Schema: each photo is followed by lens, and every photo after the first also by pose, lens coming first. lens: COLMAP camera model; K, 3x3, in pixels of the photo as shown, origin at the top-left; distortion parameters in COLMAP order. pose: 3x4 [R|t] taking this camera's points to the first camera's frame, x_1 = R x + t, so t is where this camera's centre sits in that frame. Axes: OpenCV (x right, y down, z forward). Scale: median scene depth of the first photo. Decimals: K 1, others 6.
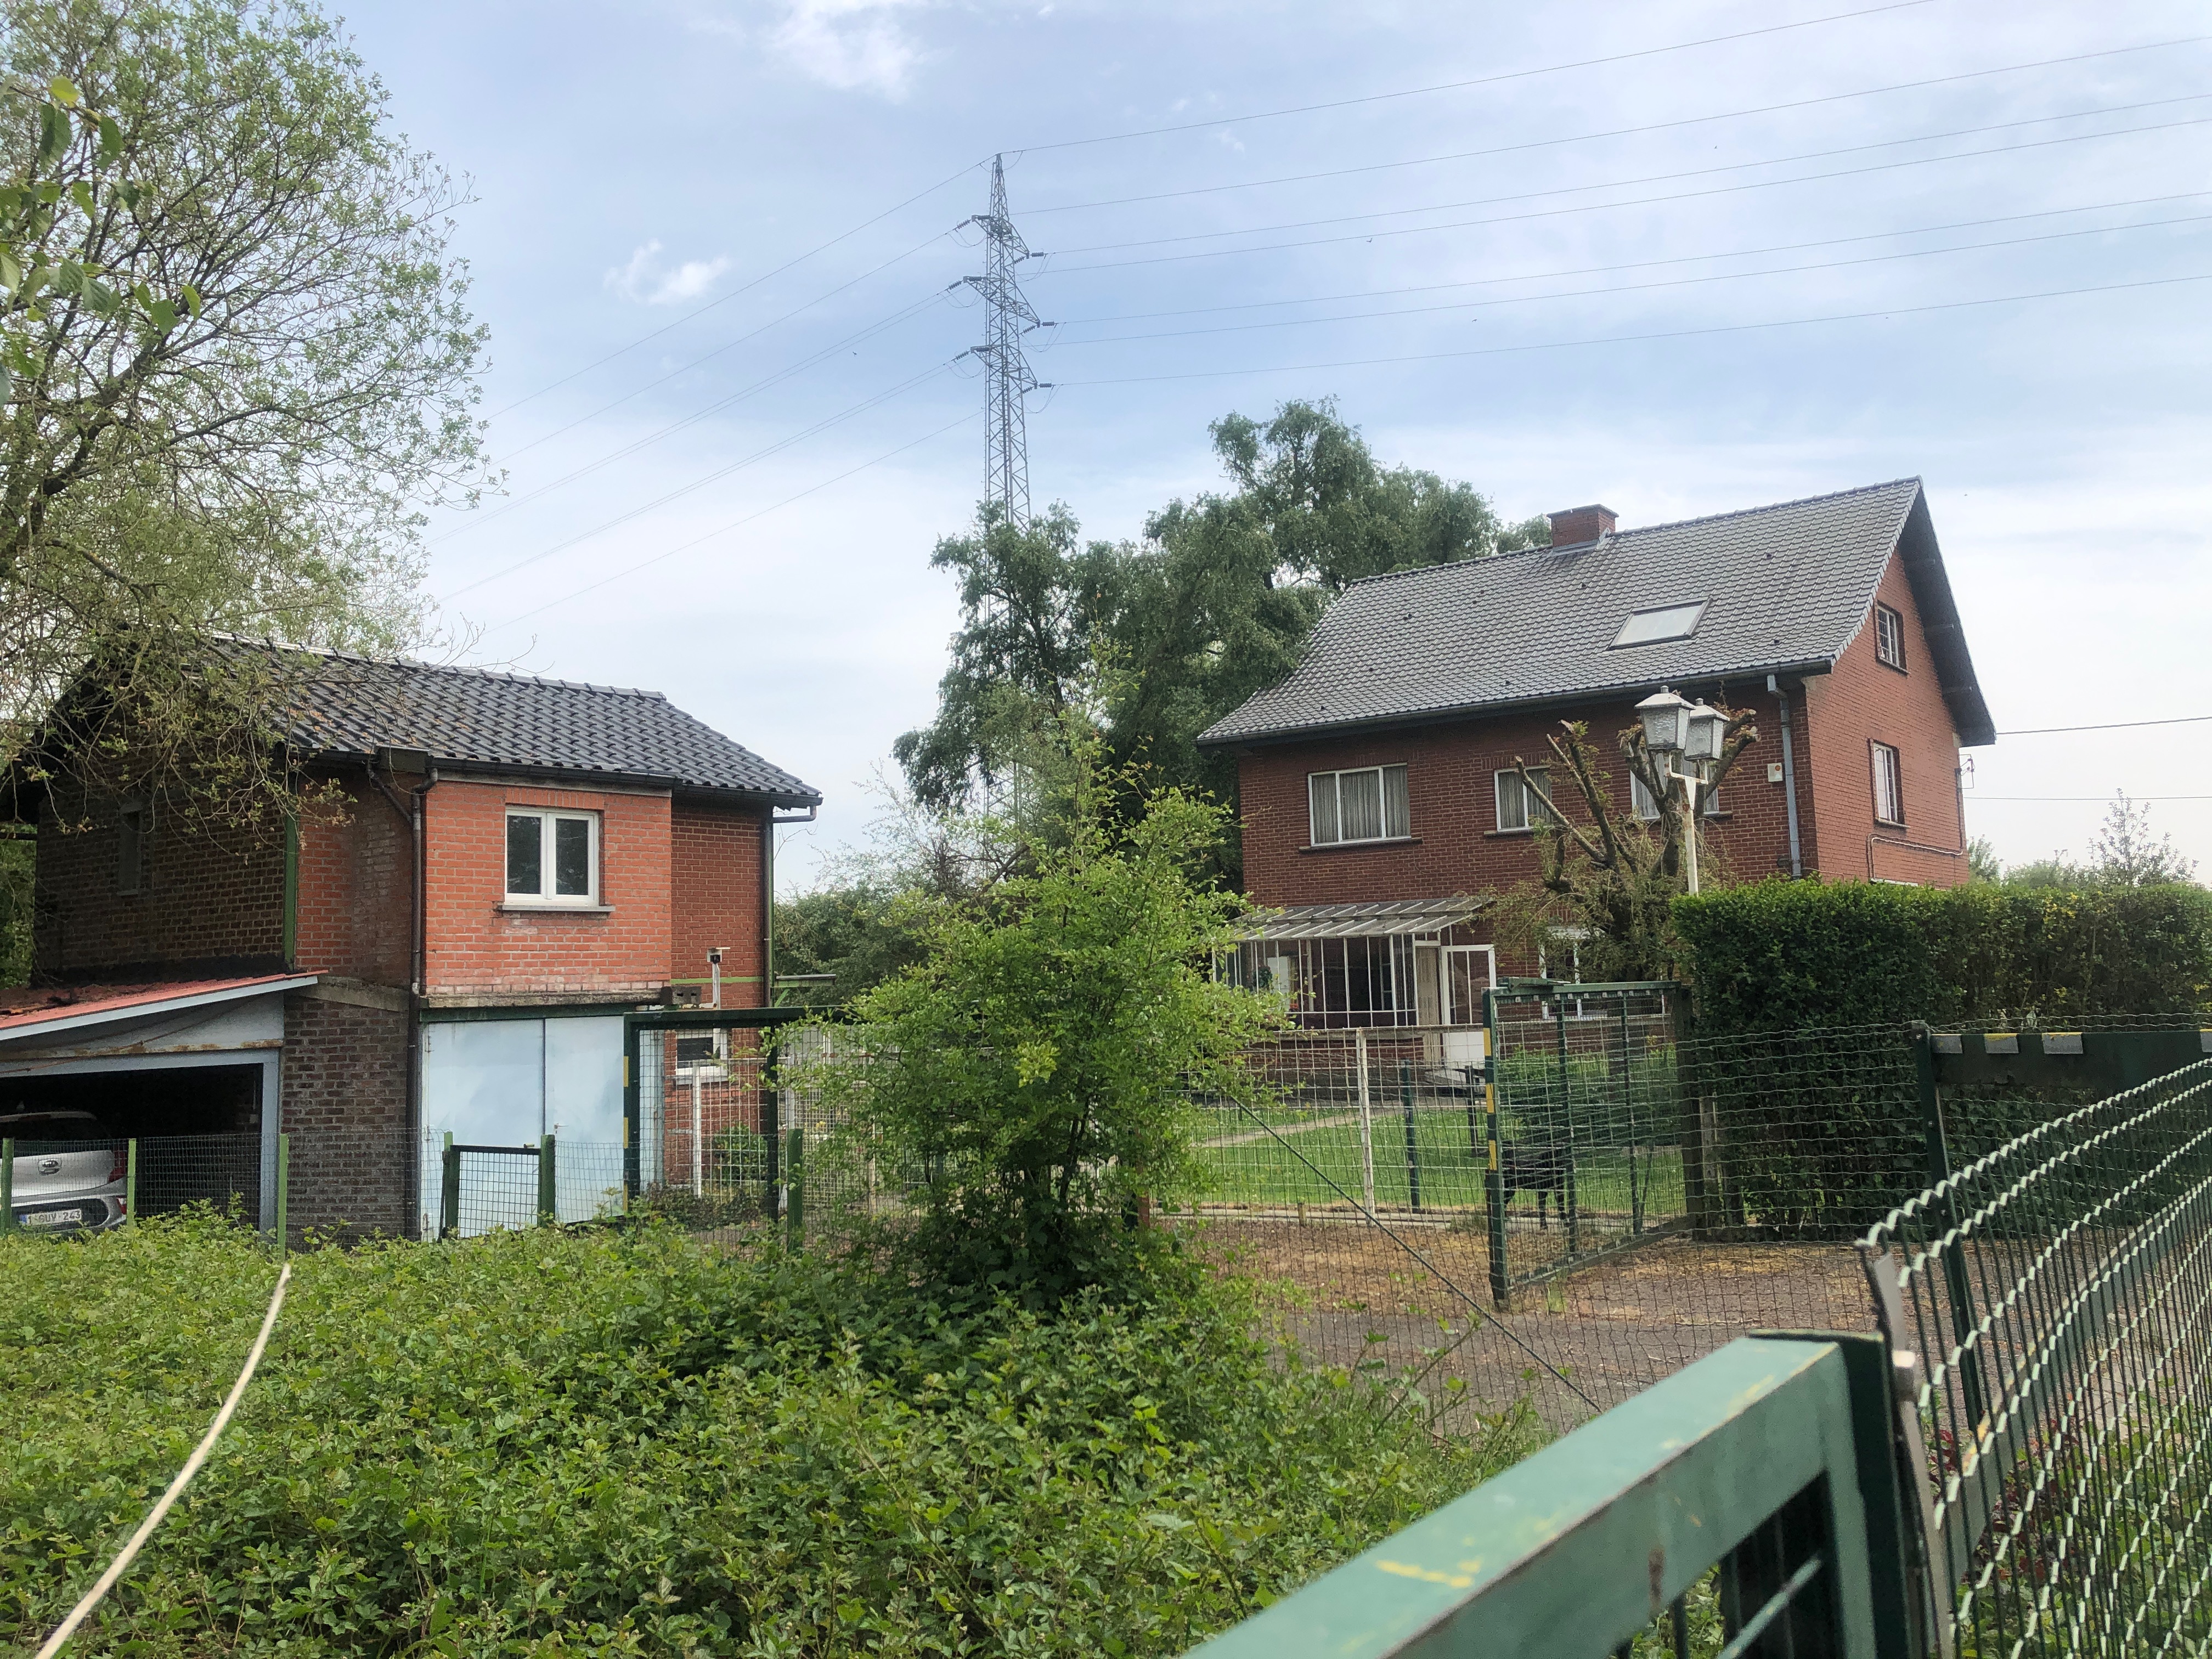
lens RADIAL K [[1822.4, 0, 1111.5], [0, 1822.4, 831.5], [0, 0, 1]] dist [0.011807, 0.001607]
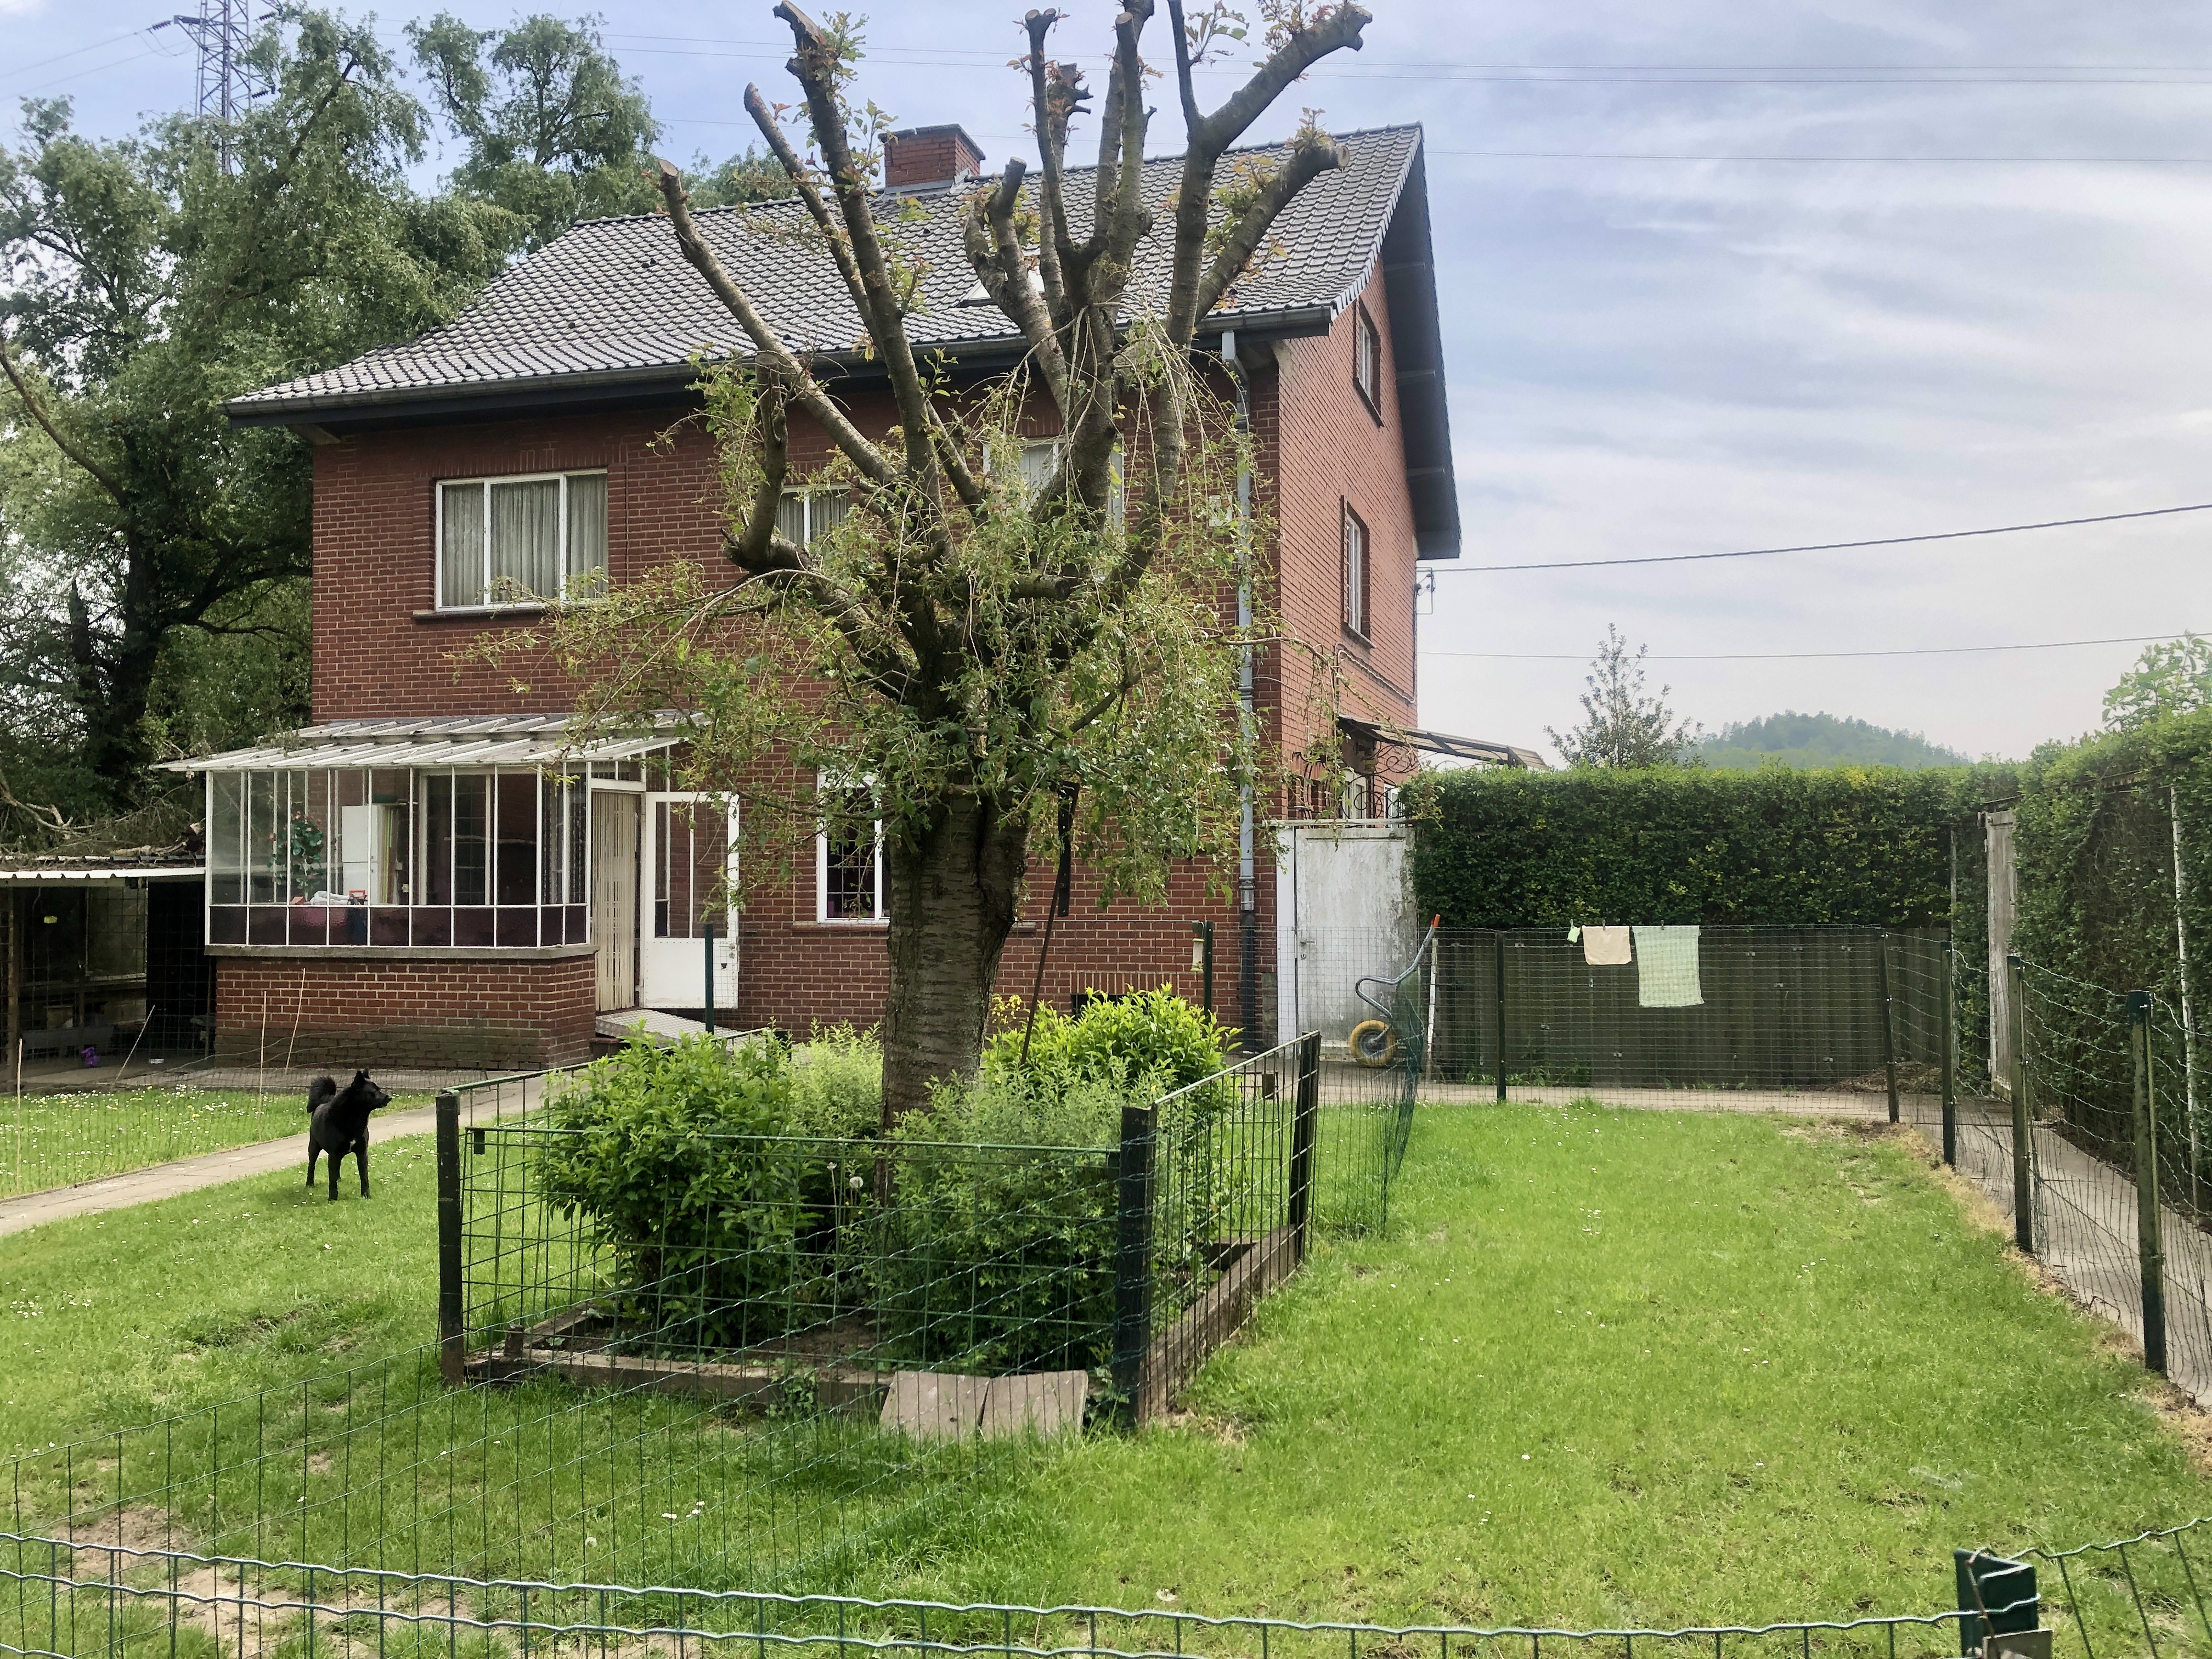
lens RADIAL K [[1822.4, 0, 1108.1], [0, 1822.4, 826.4], [0, 0, 1]] dist [0.011807, 0.001607]
pose [[0.938675, 0.035184, 0.343002, 0.113104], [-0.055514, 0.997224, 0.049630, 0.035148], [-0.340304, -0.065628, 0.938023, 0.390420]]
